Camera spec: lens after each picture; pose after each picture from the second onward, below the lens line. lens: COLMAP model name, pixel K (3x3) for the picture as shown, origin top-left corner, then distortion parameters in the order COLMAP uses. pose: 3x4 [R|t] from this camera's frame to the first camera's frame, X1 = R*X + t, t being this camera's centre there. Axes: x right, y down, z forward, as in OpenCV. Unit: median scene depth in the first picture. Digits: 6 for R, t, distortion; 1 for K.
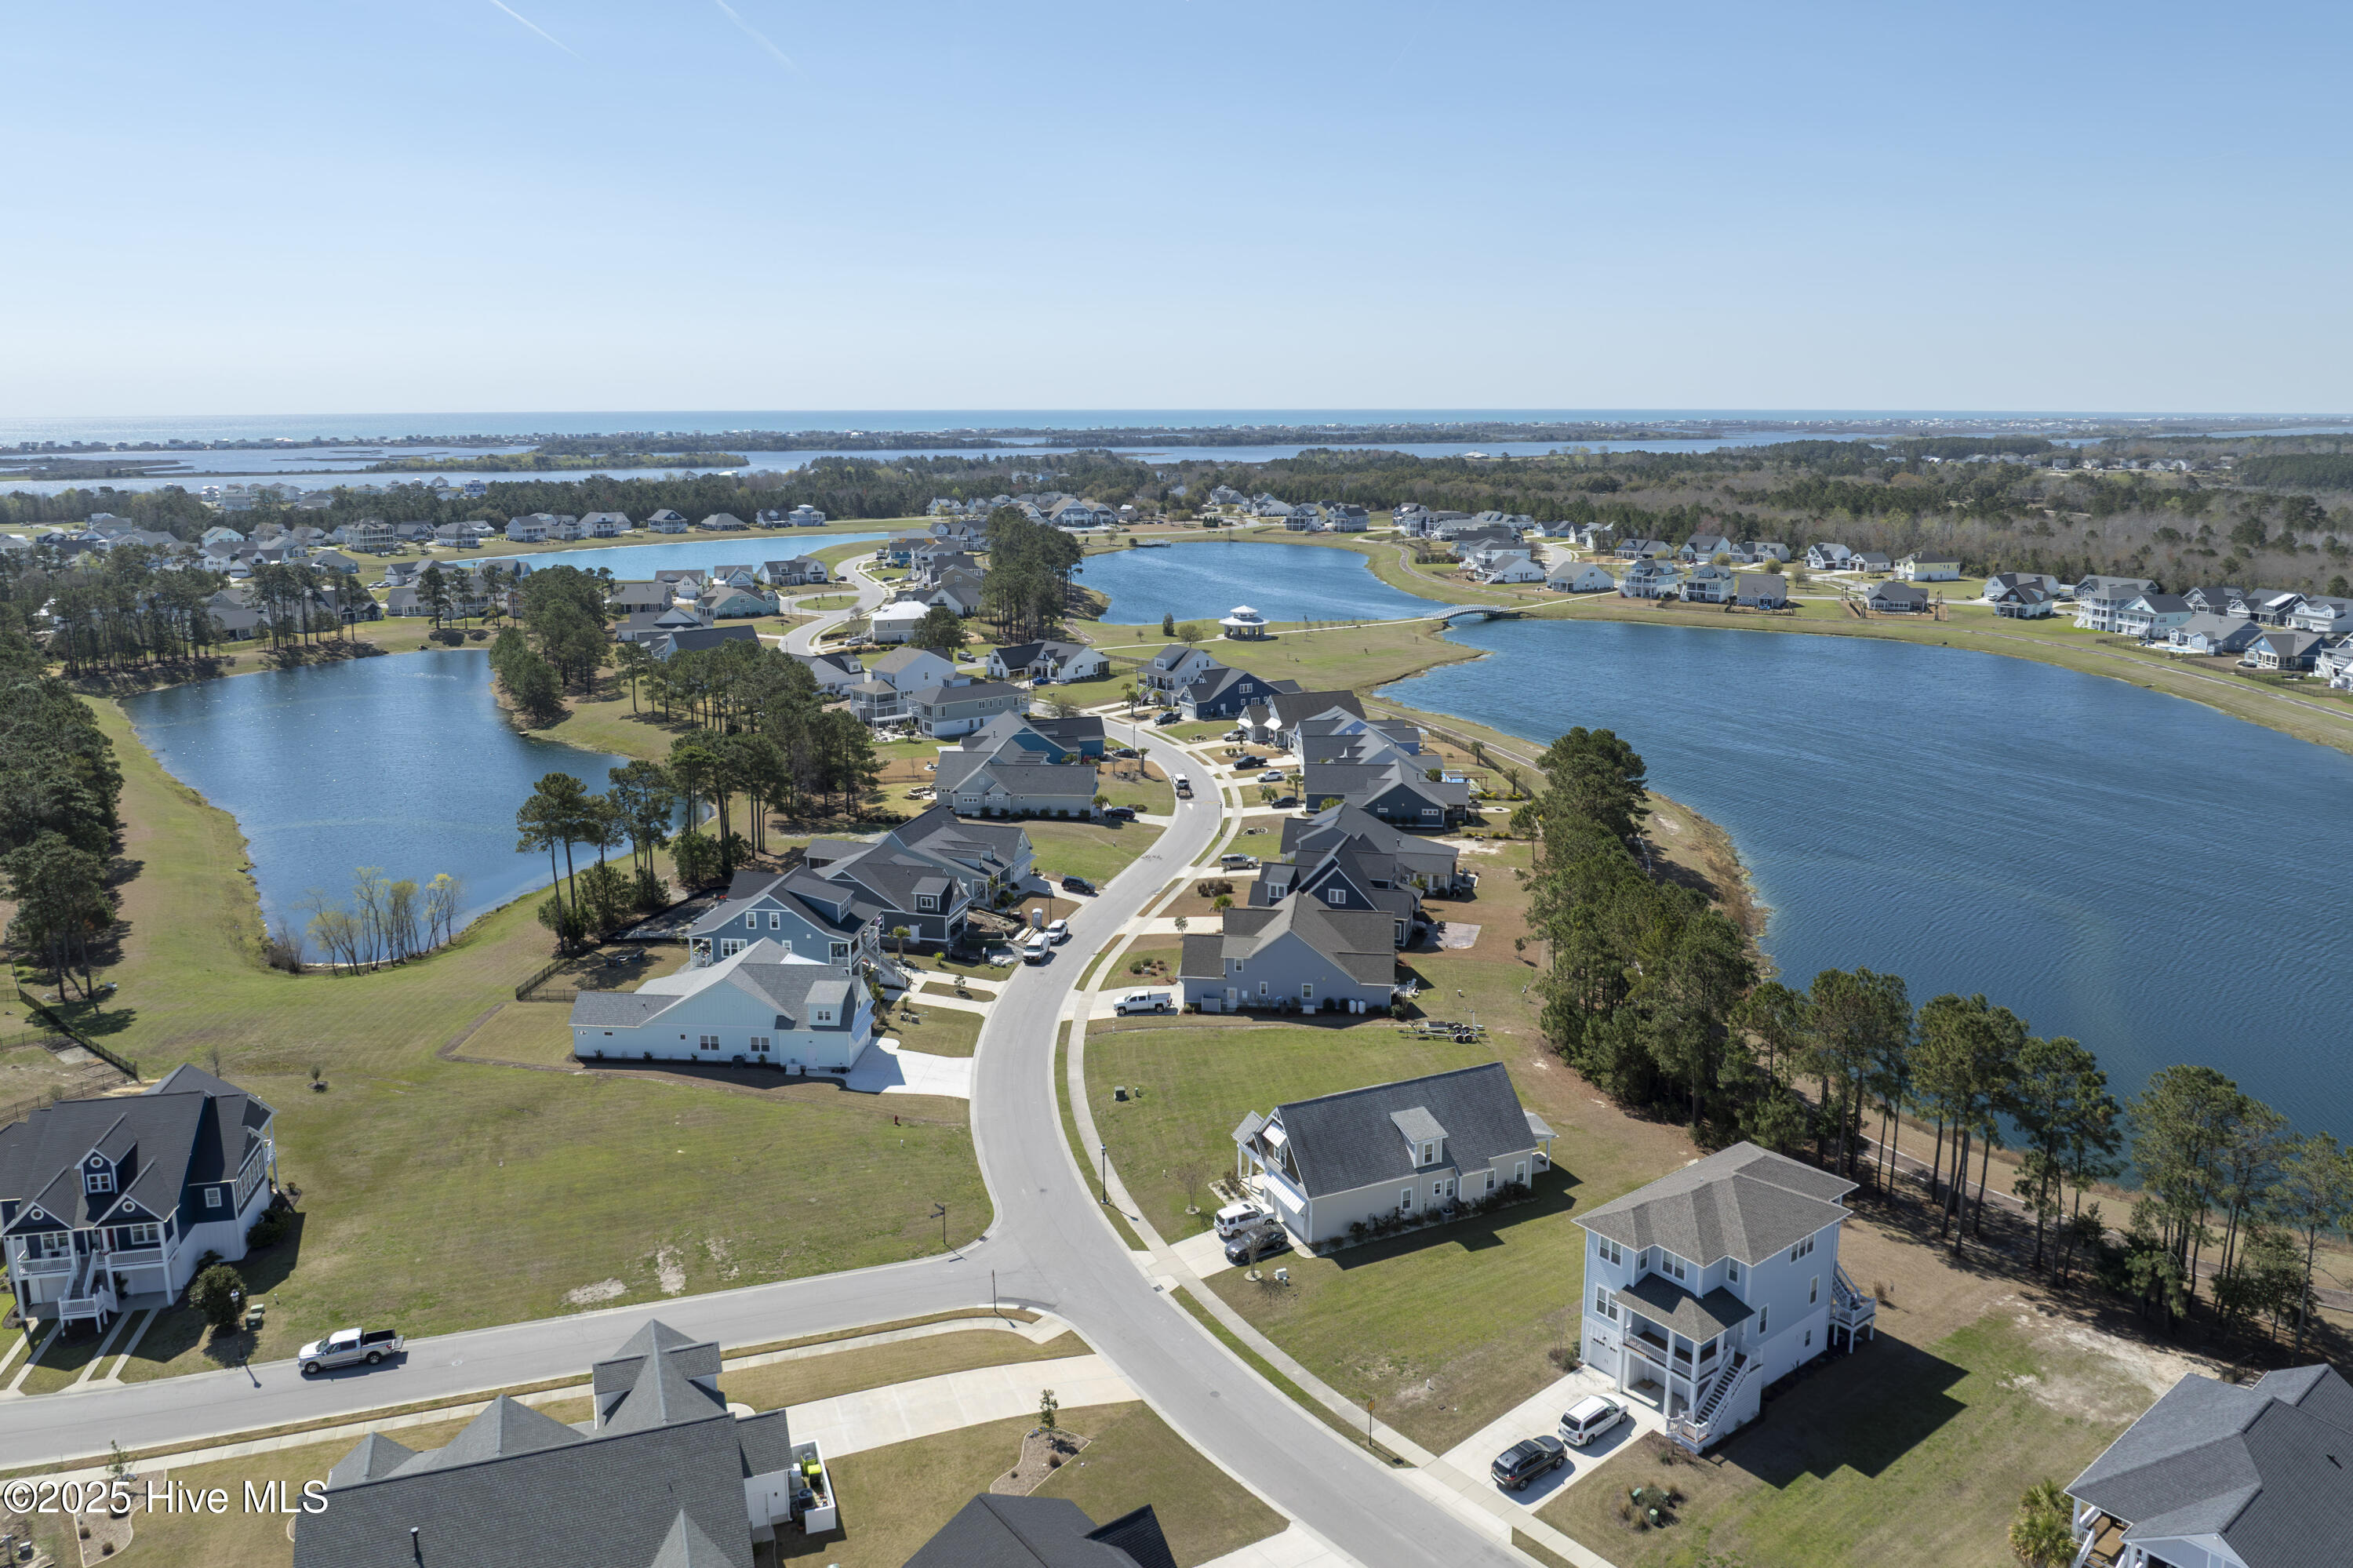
lens RADIAL K [[1658.8, 0, 1178.1], [0, 1658.8, 740.3], [0, 0, 1]] dist [-0.044154, 0.020070]
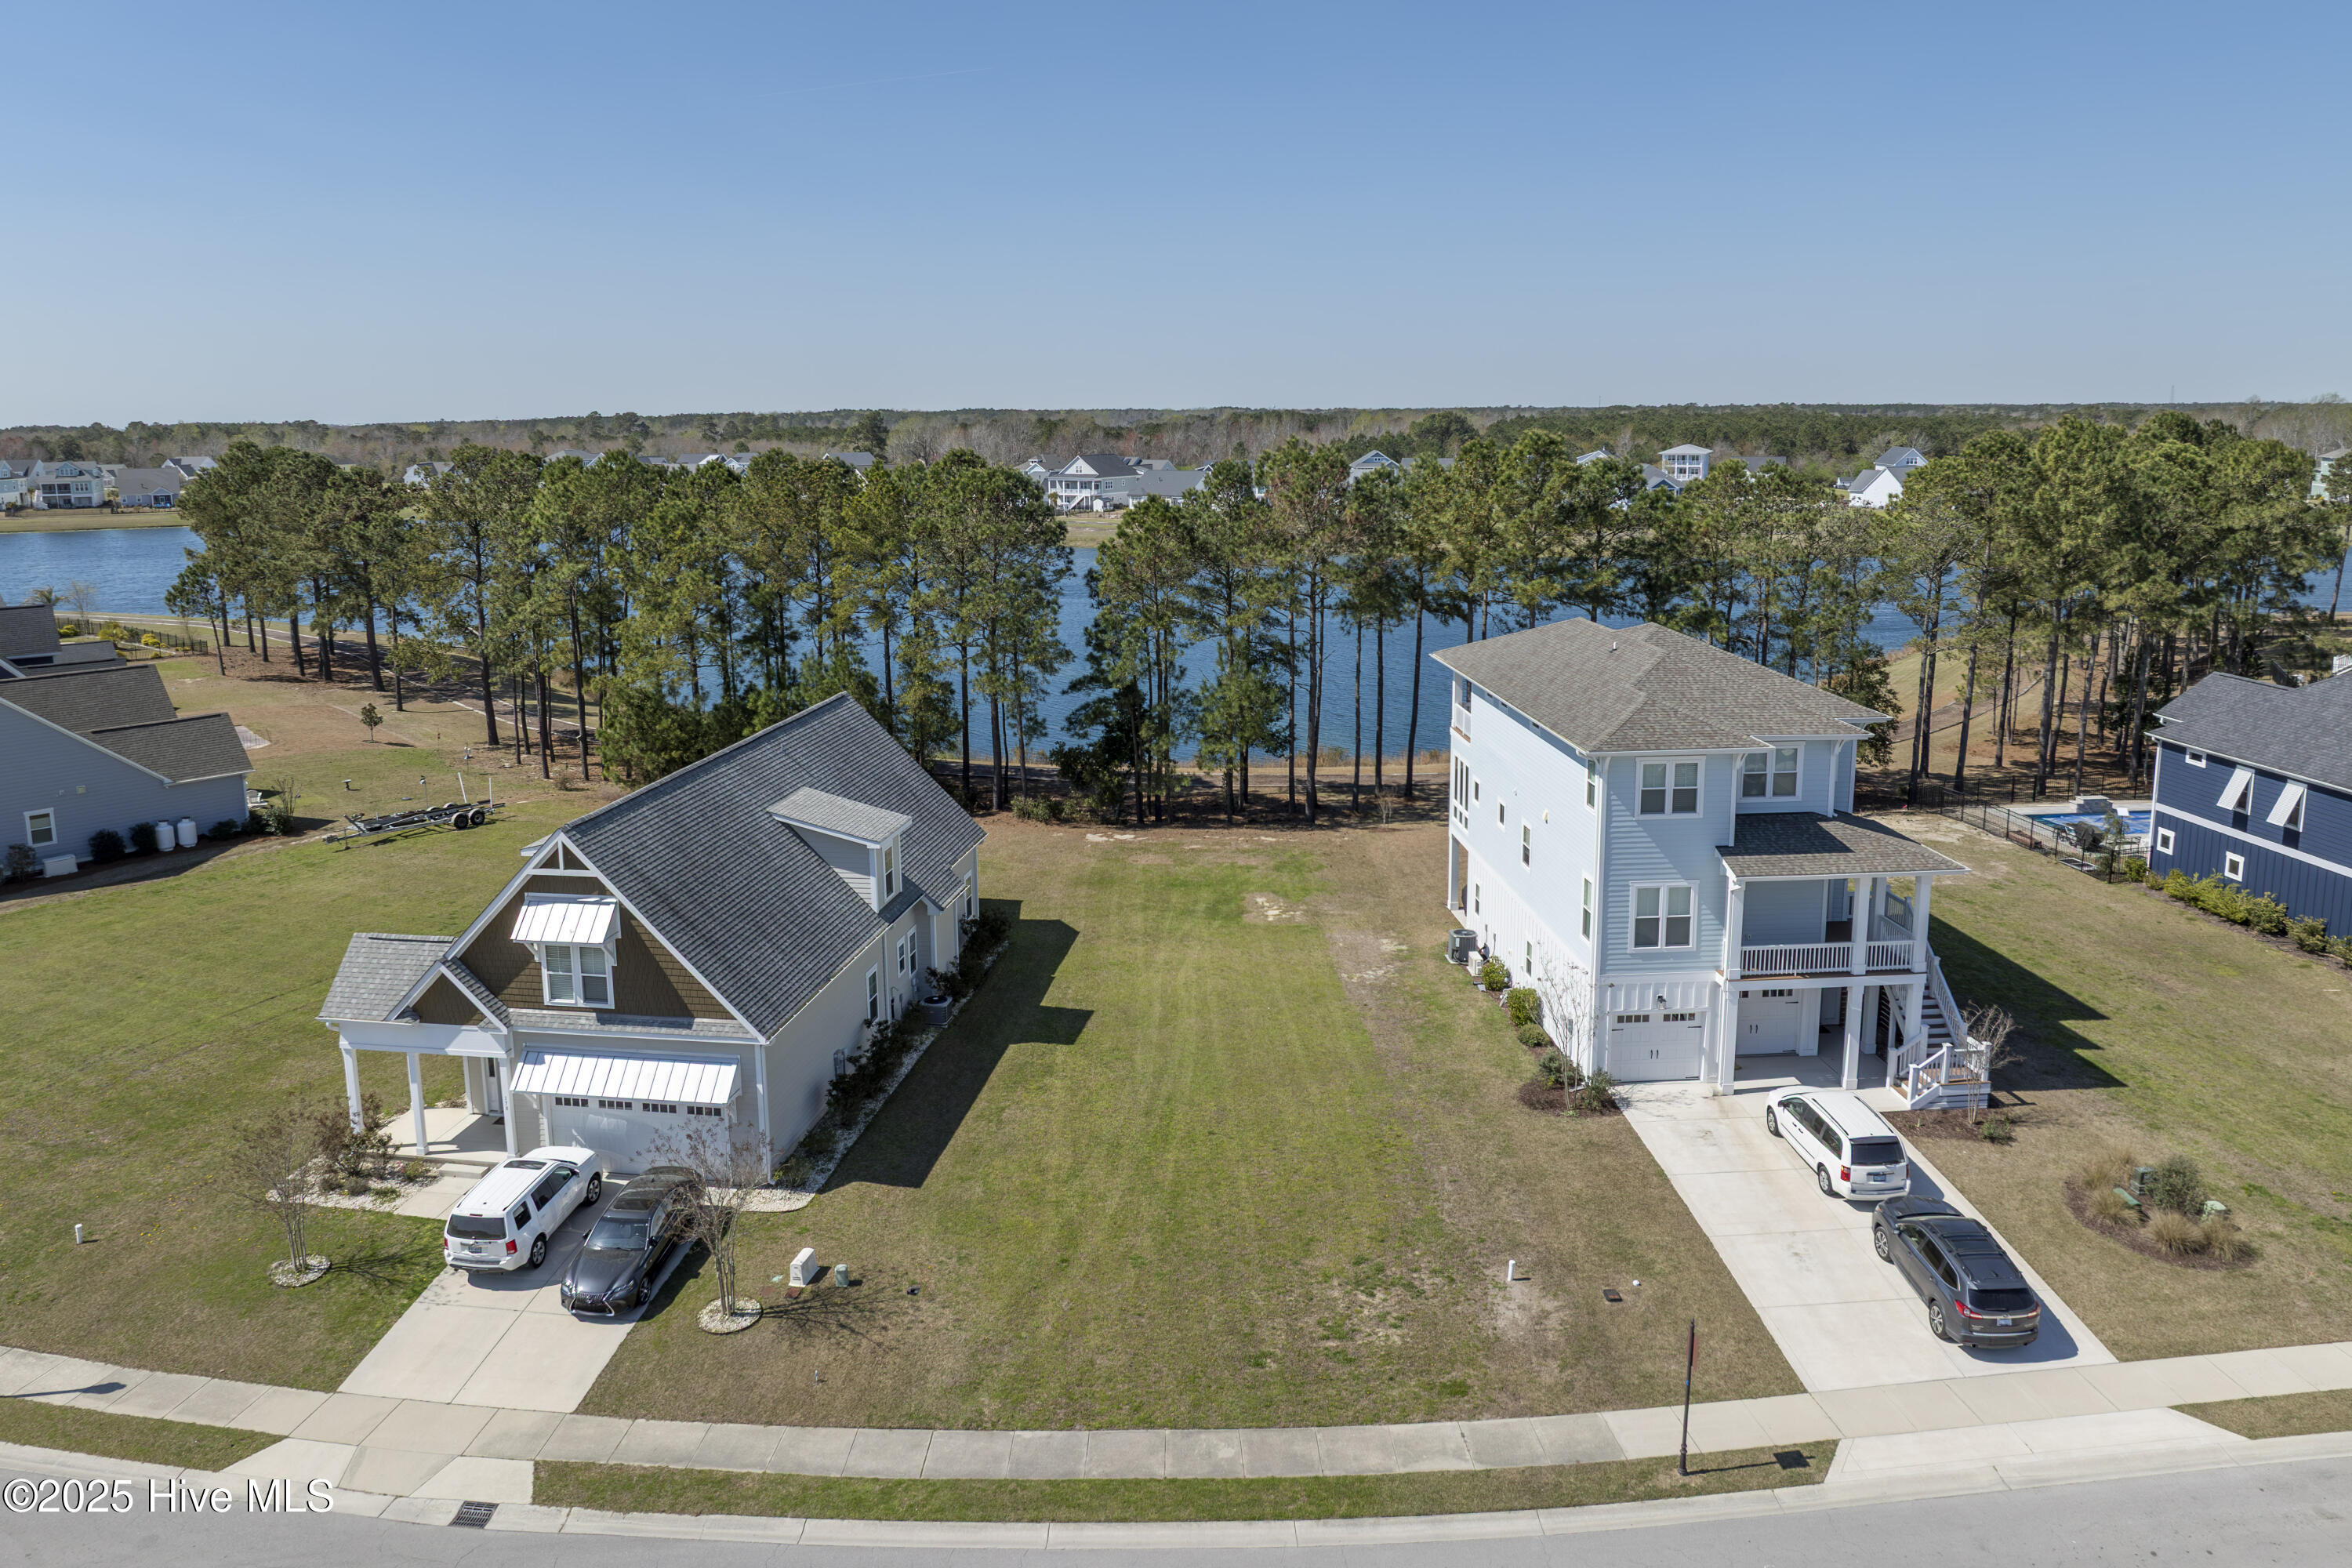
lens RADIAL K [[1665.0, 0, 1187.2], [0, 1665.0, 687.6], [0, 0, 1]] dist [-0.044179, 0.011556]
pose [[0.544675, -0.138880, 0.827068, -0.103865], [0.173545, 0.983512, 0.050860, 0.147198], [-0.820495, 0.115831, 0.559796, 0.526533]]
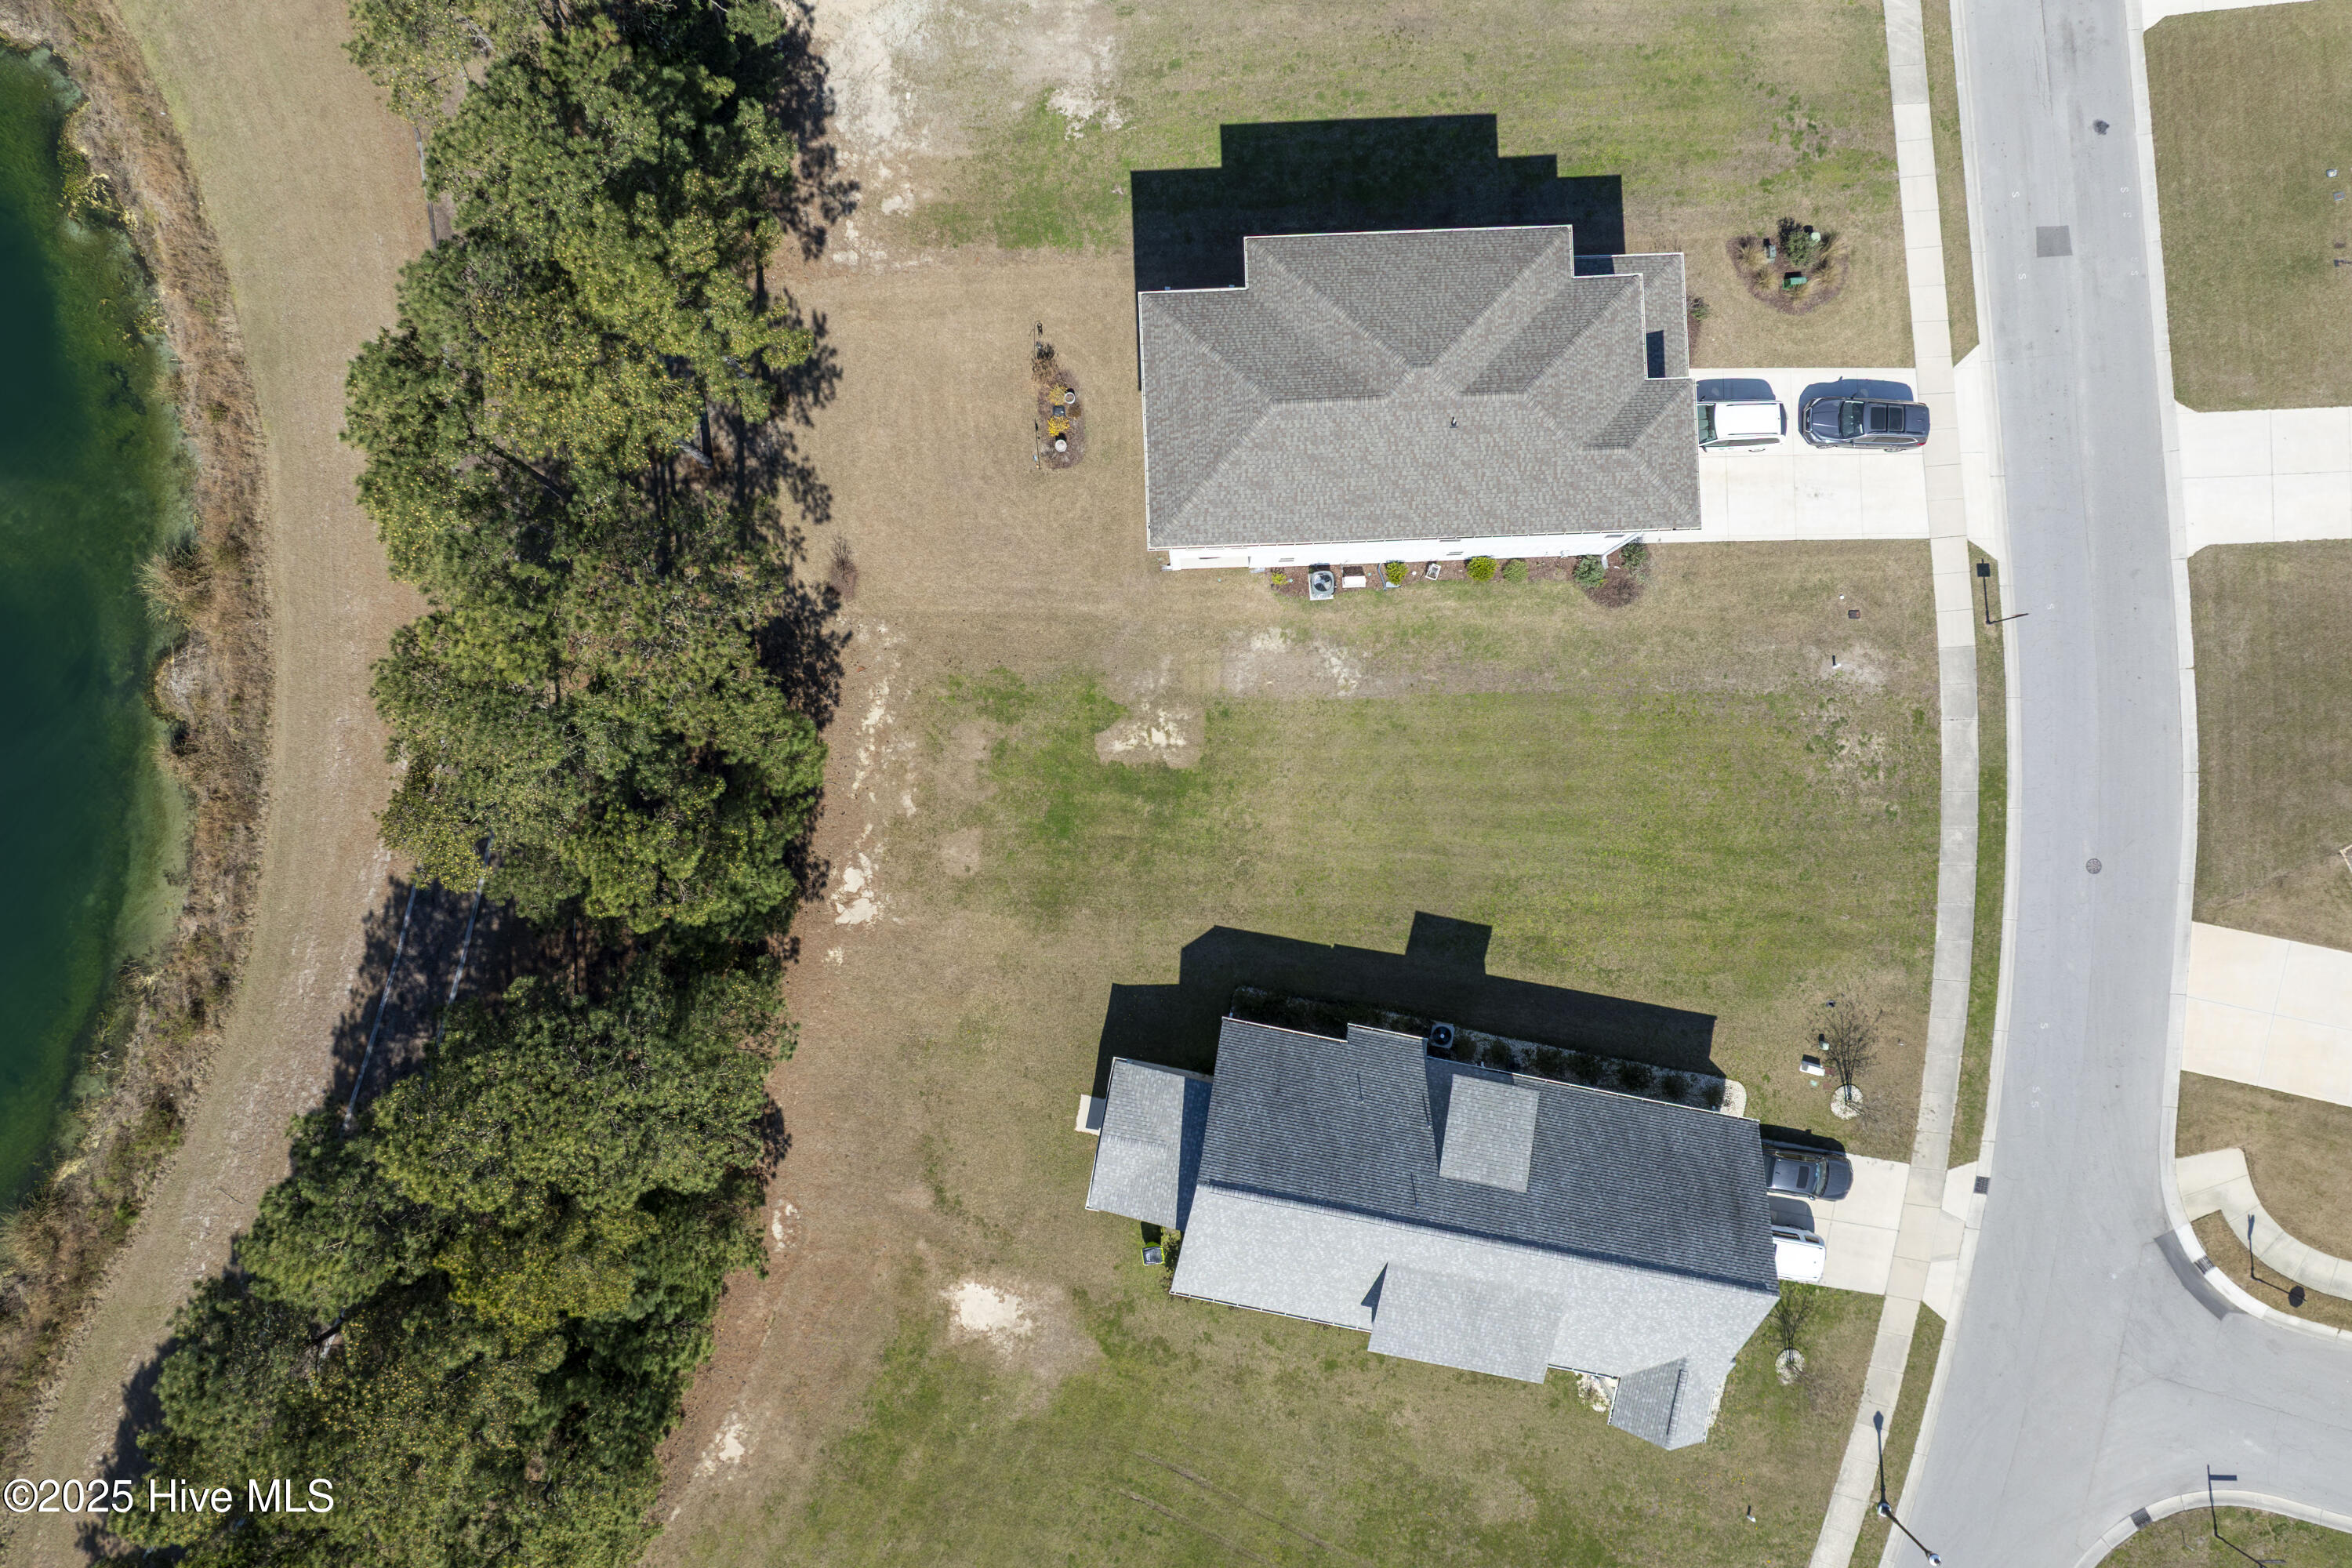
lens RADIAL K [[1658.0, 0, 1177.6], [0, 1658.0, 740.3], [0, 0, 1]] dist [-0.044154, 0.020070]
pose [[-0.813874, -0.580676, 0.020606, 0.204621], [0.124721, -0.139952, 0.982272, -0.166141], [-0.567498, 0.802015, 0.186326, 0.655409]]
